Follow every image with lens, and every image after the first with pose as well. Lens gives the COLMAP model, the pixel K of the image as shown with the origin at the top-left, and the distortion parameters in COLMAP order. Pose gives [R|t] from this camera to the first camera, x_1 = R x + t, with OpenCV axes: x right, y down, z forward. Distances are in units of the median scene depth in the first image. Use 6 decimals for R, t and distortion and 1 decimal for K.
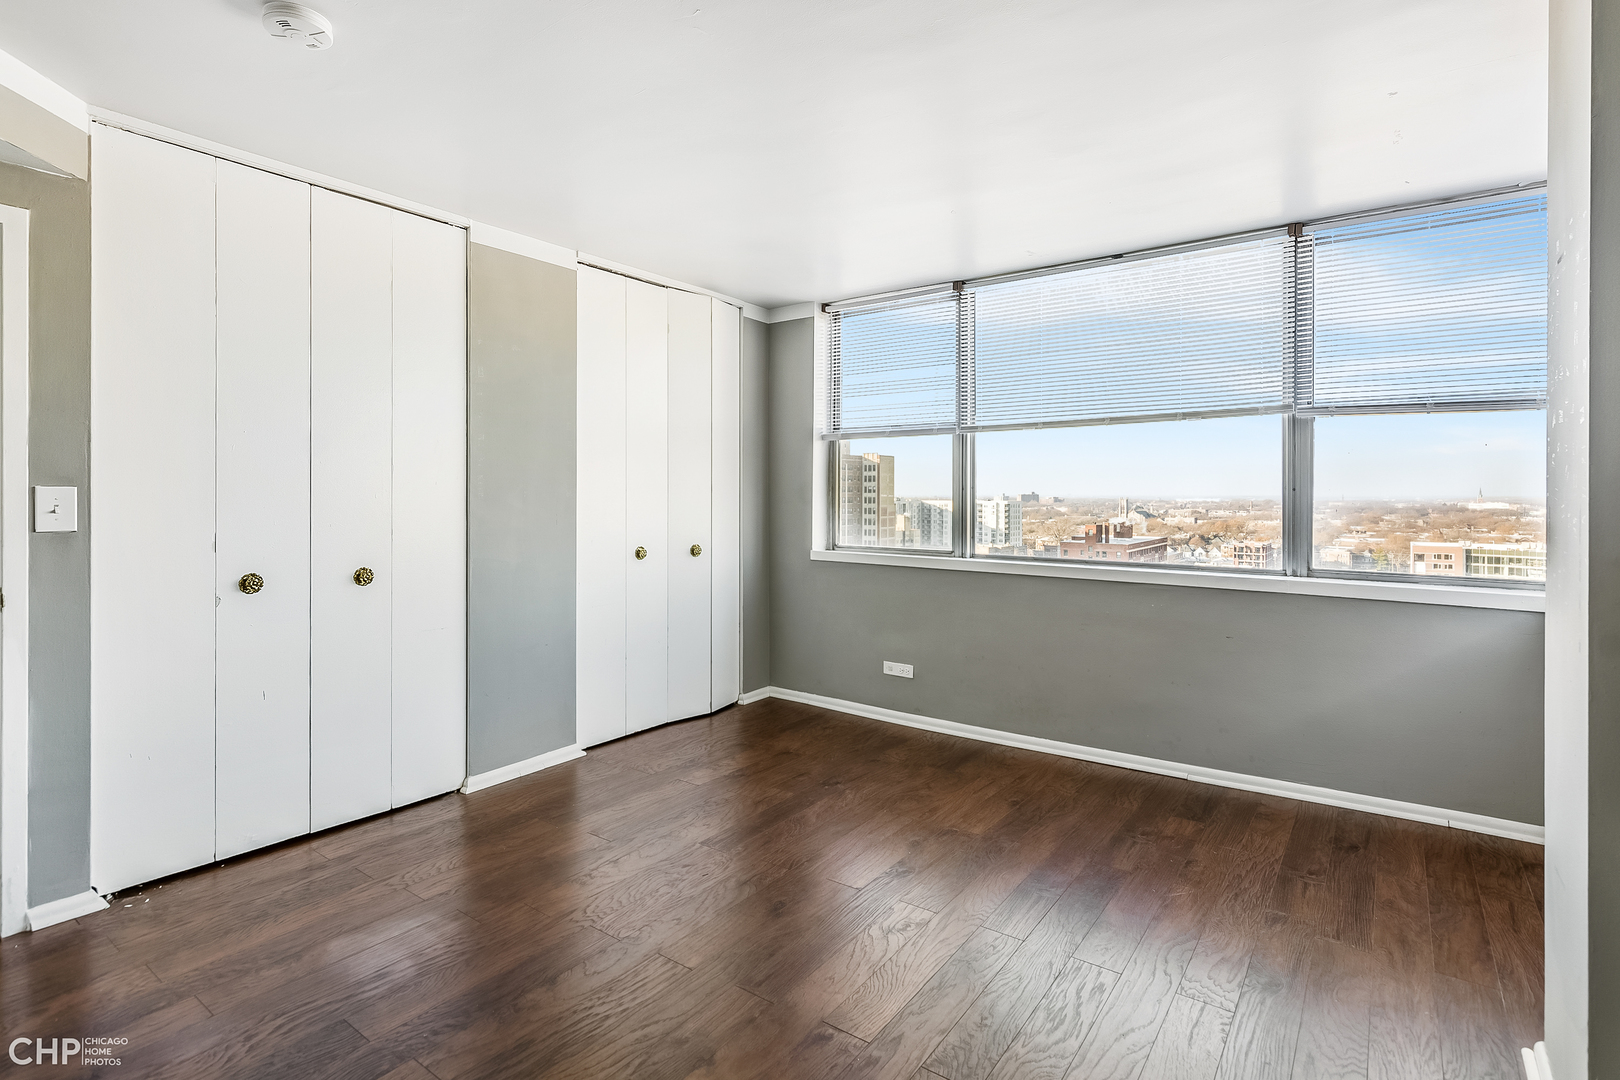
lens RADIAL K [[791.1, 0, 816.7], [0, 791.1, 507.7], [0, 0, 1]] dist [-0.000295, -0.000139]
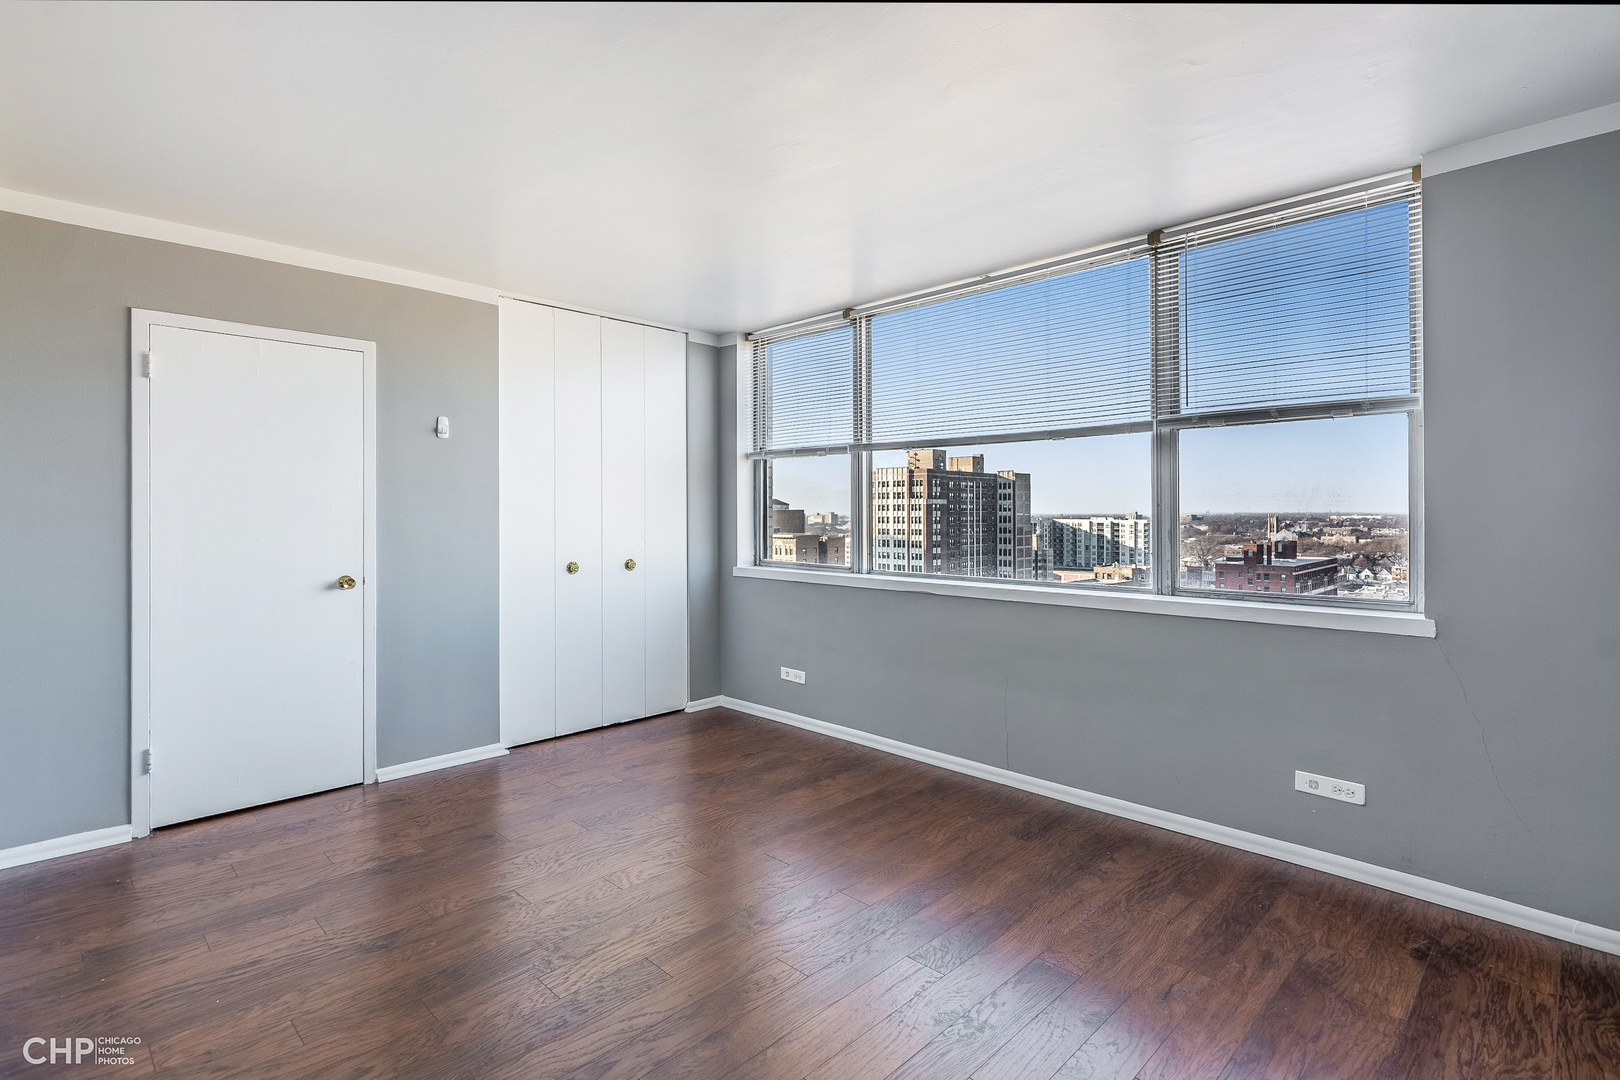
lens RADIAL K [[791.1, 0, 816.7], [0, 791.1, 507.7], [0, 0, 1]] dist [-0.000295, -0.000139]
pose [[0.990596, -0.006394, -0.136672, 0.223319], [0.004138, 0.999851, -0.016786, -0.004353], [0.136759, 0.016063, 0.990474, -0.022329]]
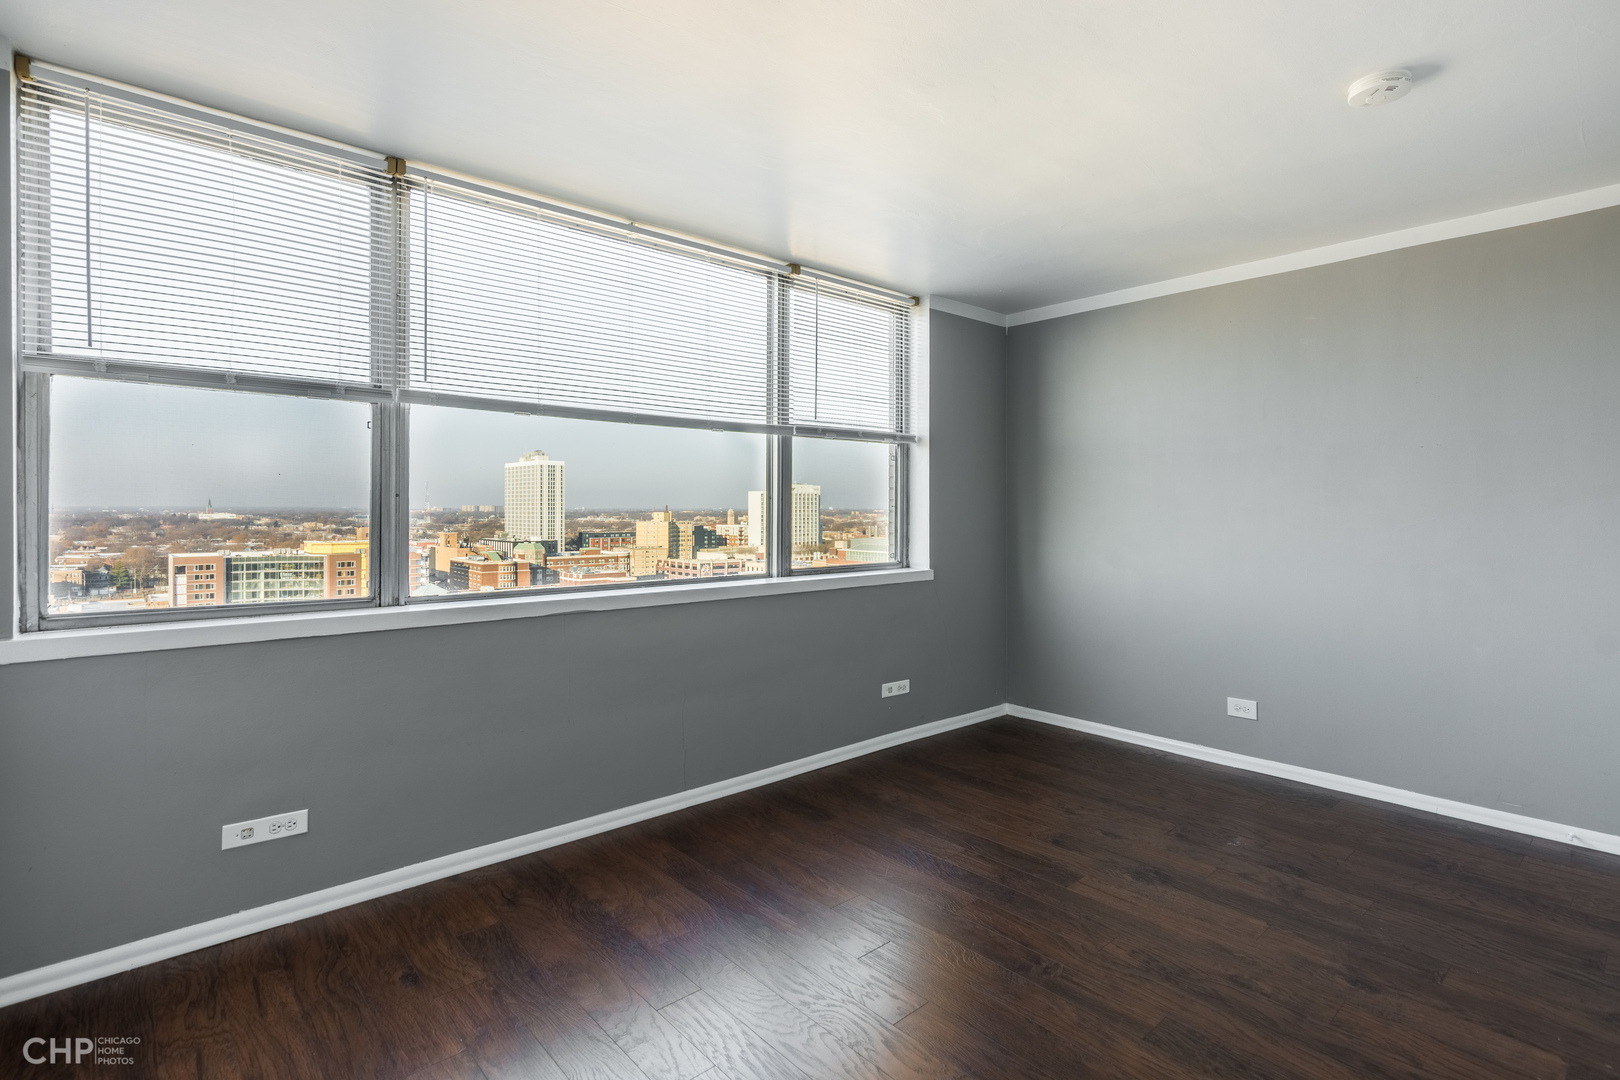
lens RADIAL K [[782.2, 0, 824.8], [0, 782.2, 515.0], [0, 0, 1]] dist [-0.002357, -0.000771]
pose [[0.201461, -0.010552, 0.979440, -0.289621], [0.014710, 0.999862, 0.007747, -0.006246], [-0.979386, 0.012847, 0.201588, 0.457810]]
